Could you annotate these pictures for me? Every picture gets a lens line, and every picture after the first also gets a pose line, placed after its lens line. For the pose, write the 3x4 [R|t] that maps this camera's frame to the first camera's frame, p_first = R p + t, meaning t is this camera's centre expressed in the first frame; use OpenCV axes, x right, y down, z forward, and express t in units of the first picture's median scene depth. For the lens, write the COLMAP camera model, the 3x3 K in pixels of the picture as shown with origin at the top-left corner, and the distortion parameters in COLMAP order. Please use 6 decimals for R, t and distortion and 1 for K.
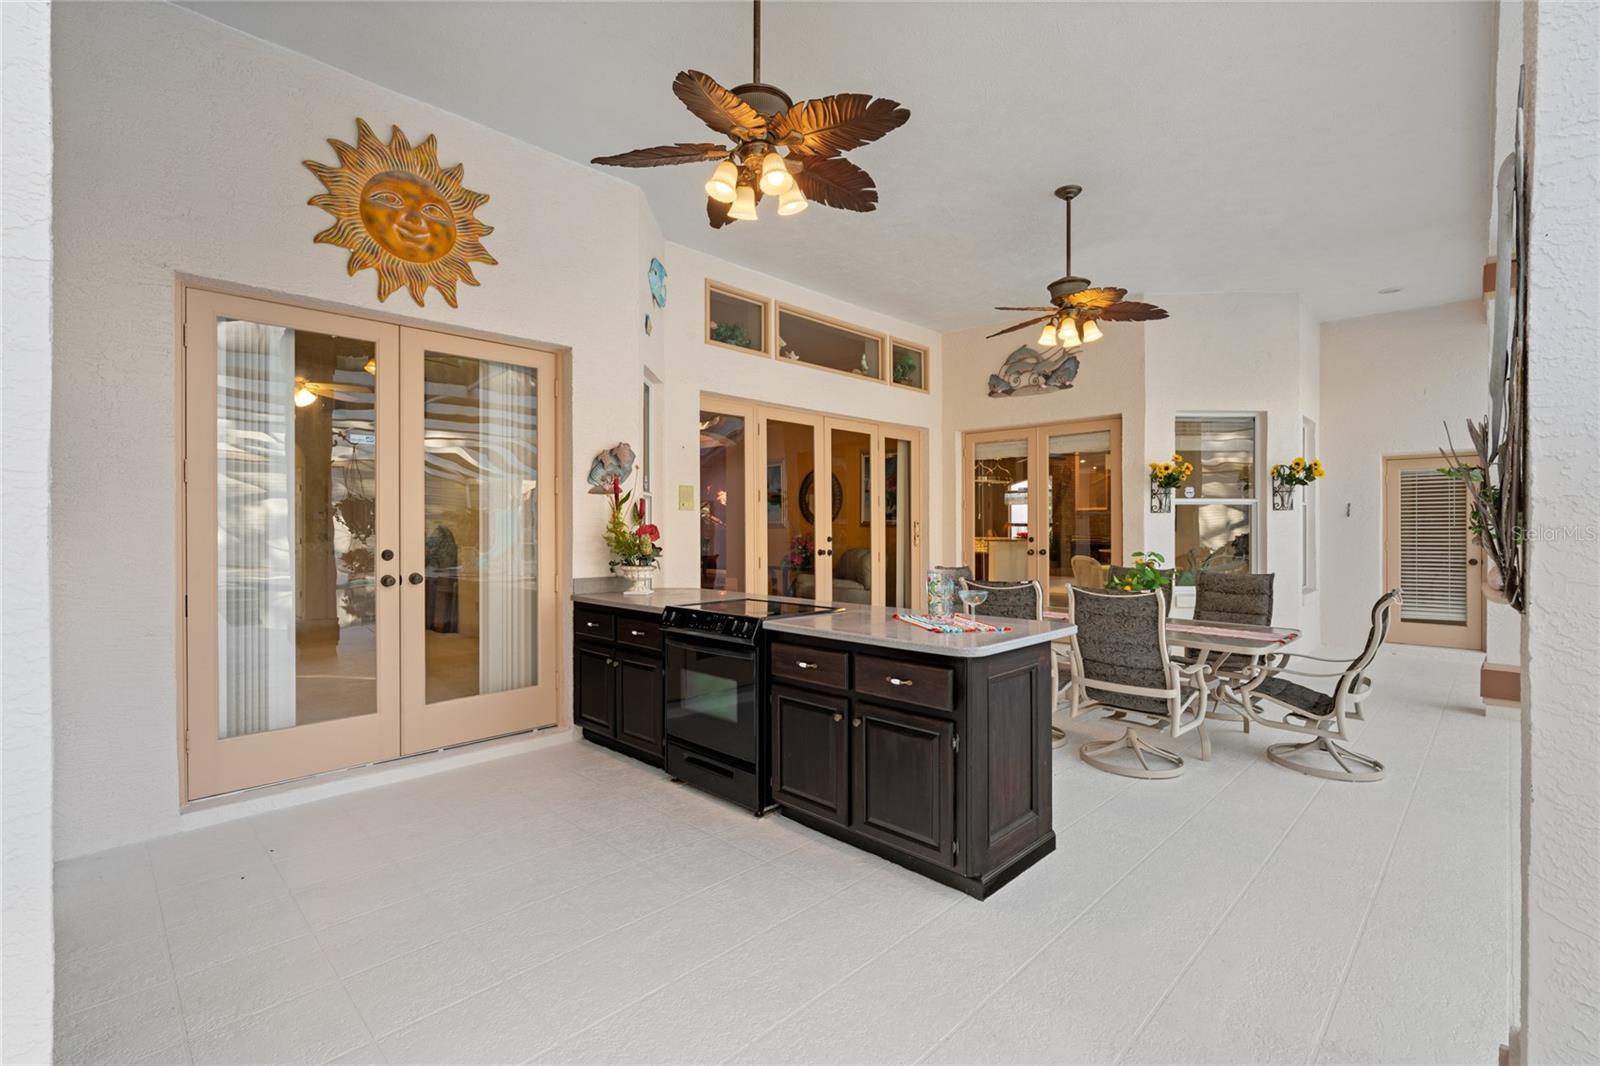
lens RADIAL K [[717.7, 0, 790.8], [0, 717.7, 529.7], [0, 0, 1]] dist [-0.026846, 0.020739]
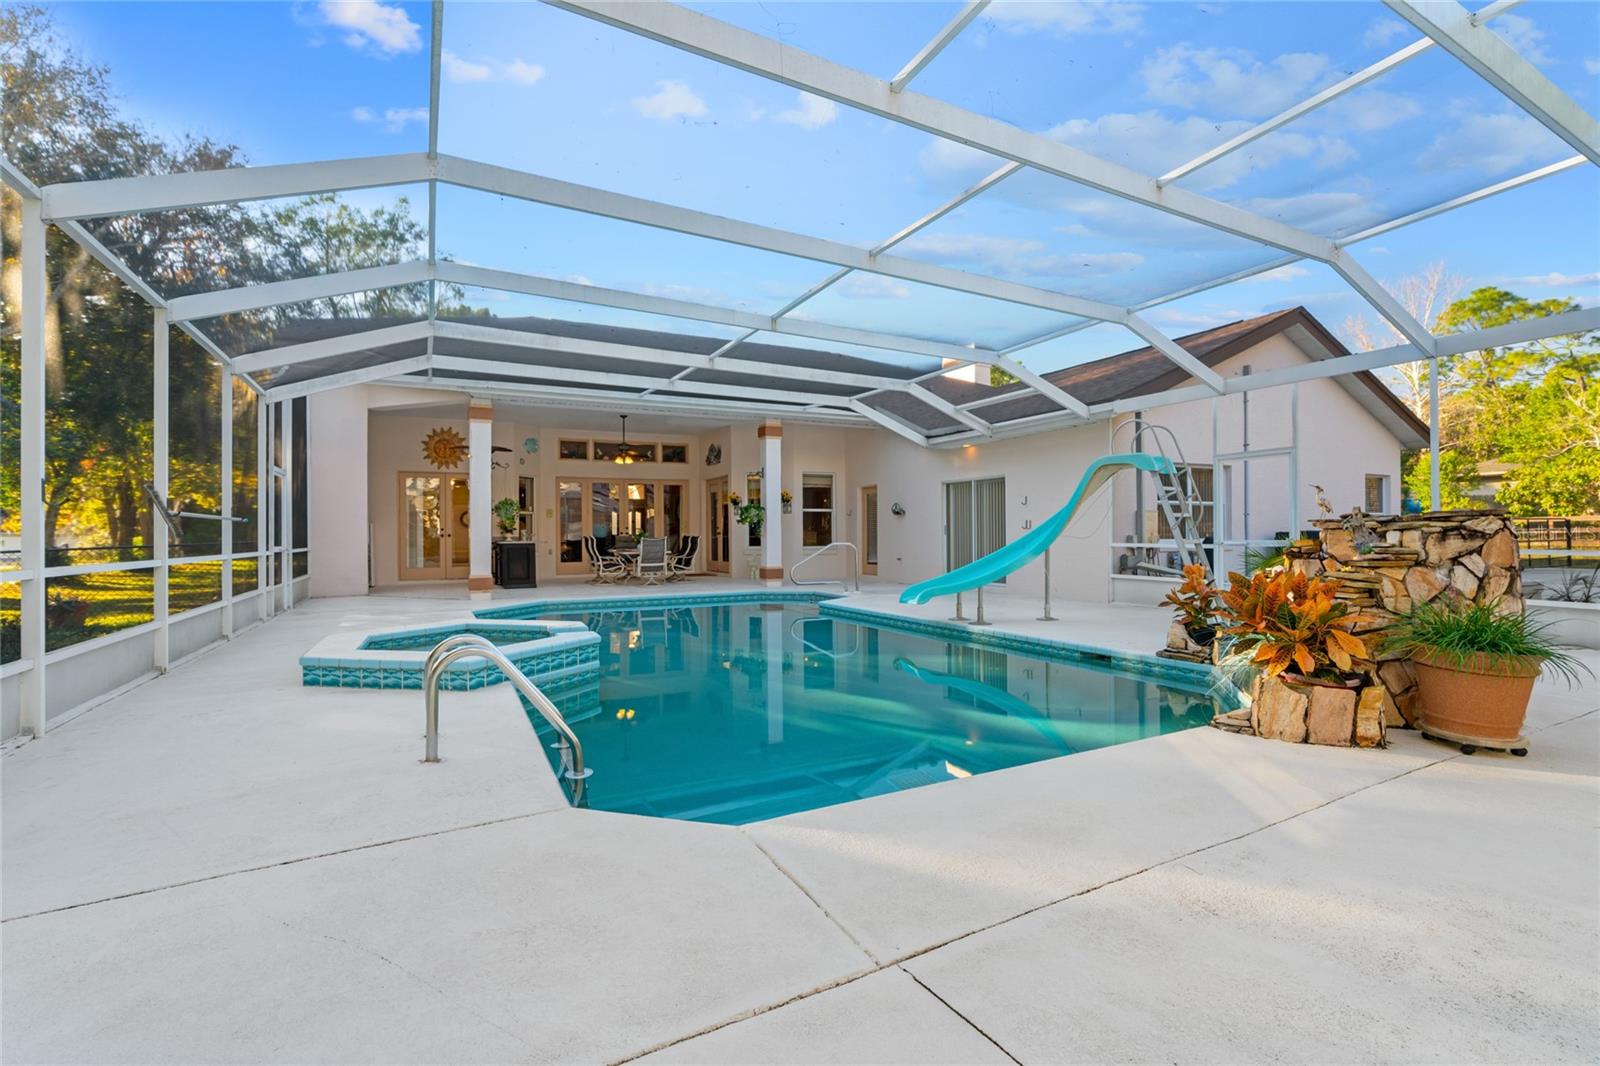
lens RADIAL K [[729.5, 0, 793.5], [0, 729.5, 532.2], [0, 0, 1]] dist [-0.007459, -0.000069]
pose [[0.943497, -0.008016, -0.331283, 1.532652], [0.005883, 0.999955, -0.007443, 0.052933], [0.331328, 0.005073, 0.943502, -1.285847]]
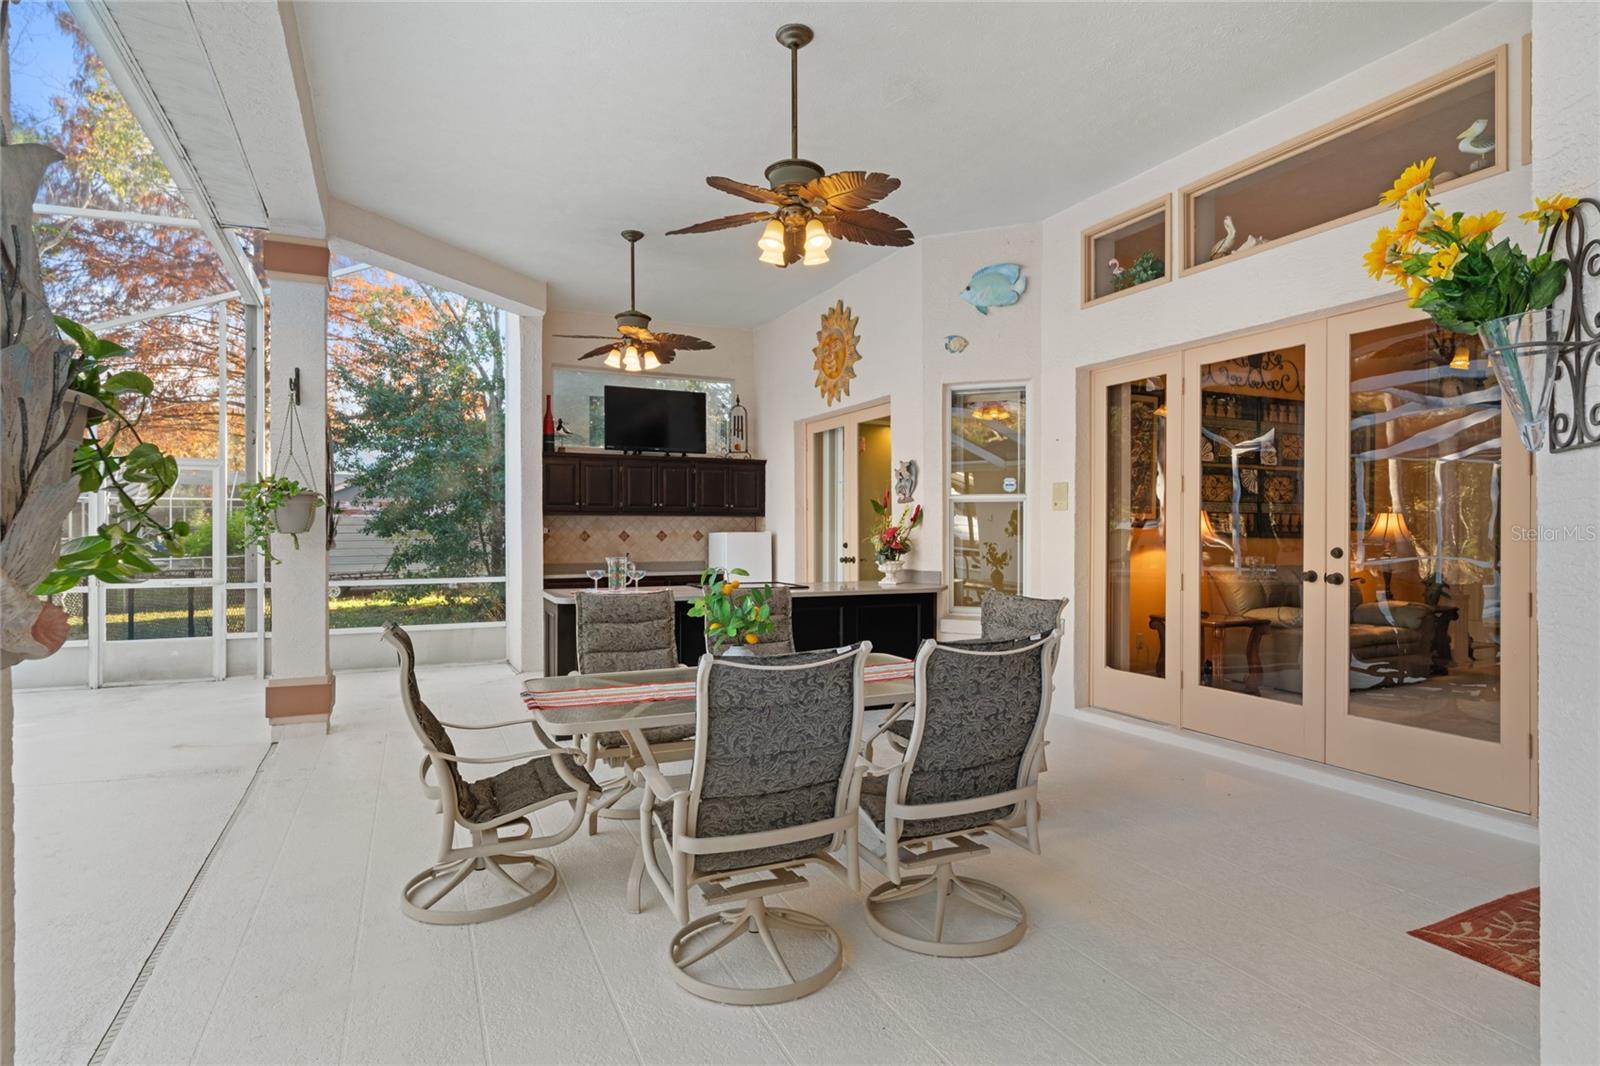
lens RADIAL K [[849.9, 0, 796.8], [0, 849.9, 538.3], [0, 0, 1]] dist [-0.000477, -0.000506]
pose [[-0.347460, 0.009318, -0.937649, 0.803873], [-0.002645, 0.999937, 0.010917, -0.003086], [0.937691, 0.006273, -0.347413, 0.896848]]
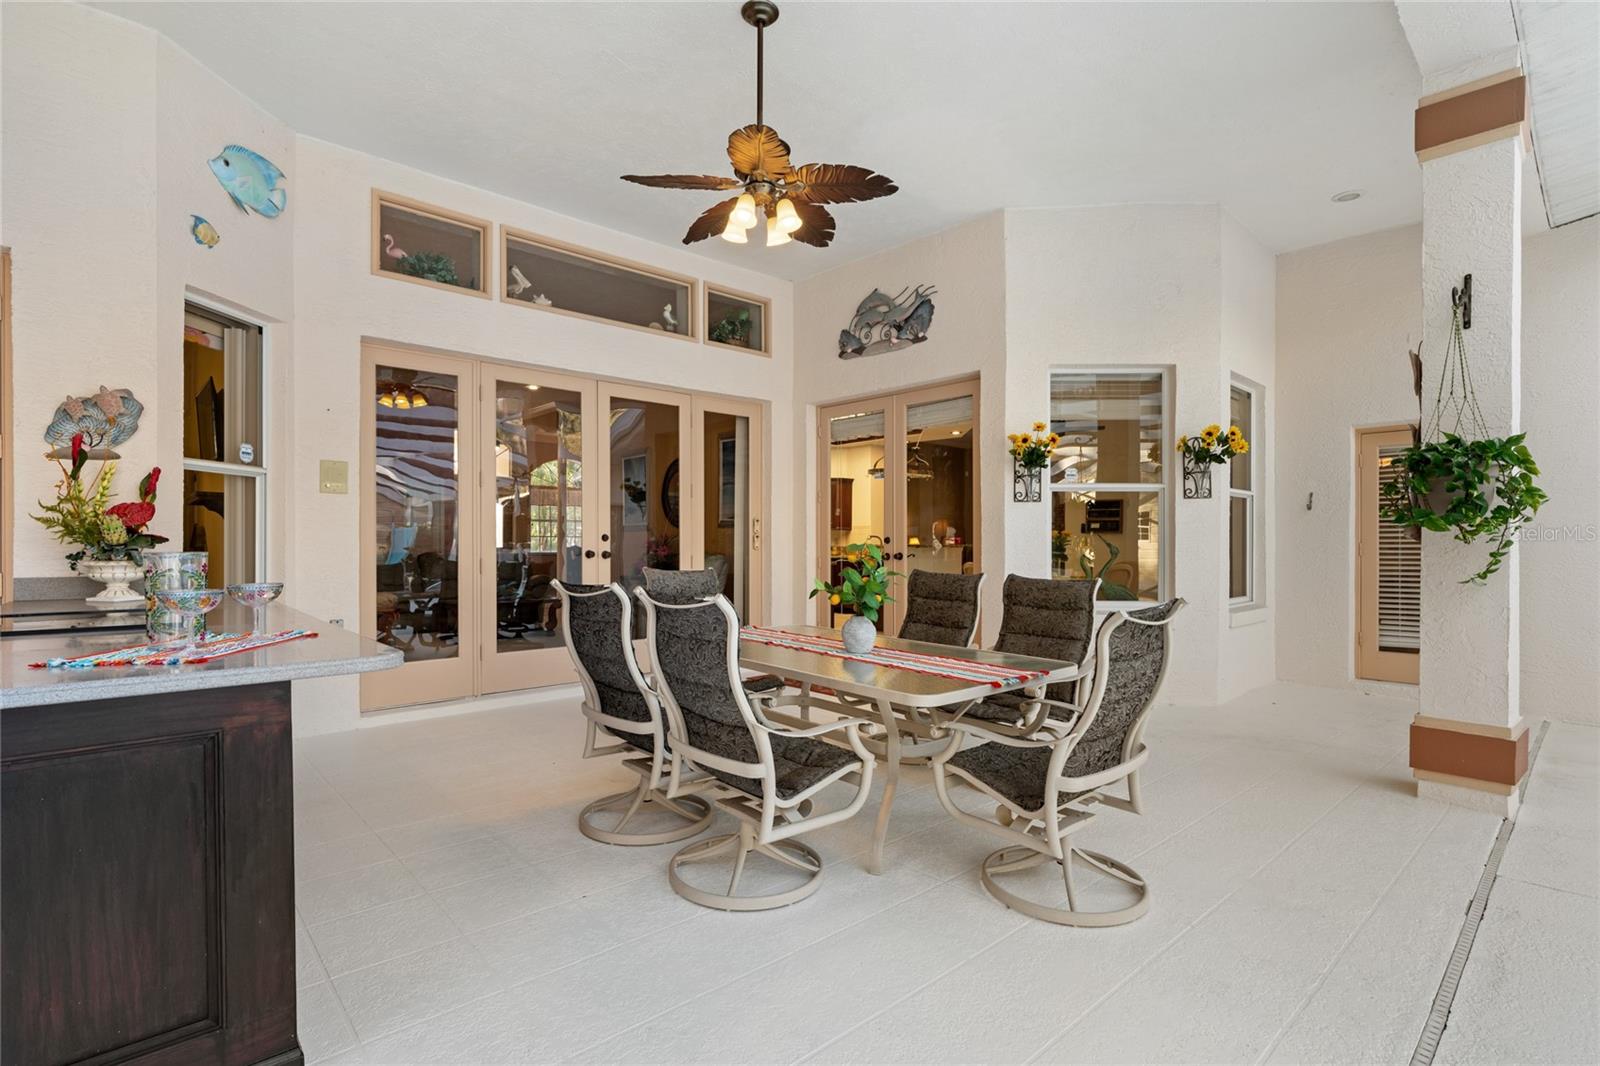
lens RADIAL K [[762.1, 0, 797.4], [0, 762.1, 539.3], [0, 0, 1]] dist [-0.003094, 0.000063]
pose [[0.998611, 0.001530, -0.052671, 0.323683], [-0.001900, 0.999974, -0.006972, 0.021539], [0.052659, 0.007062, 0.998588, 0.194069]]
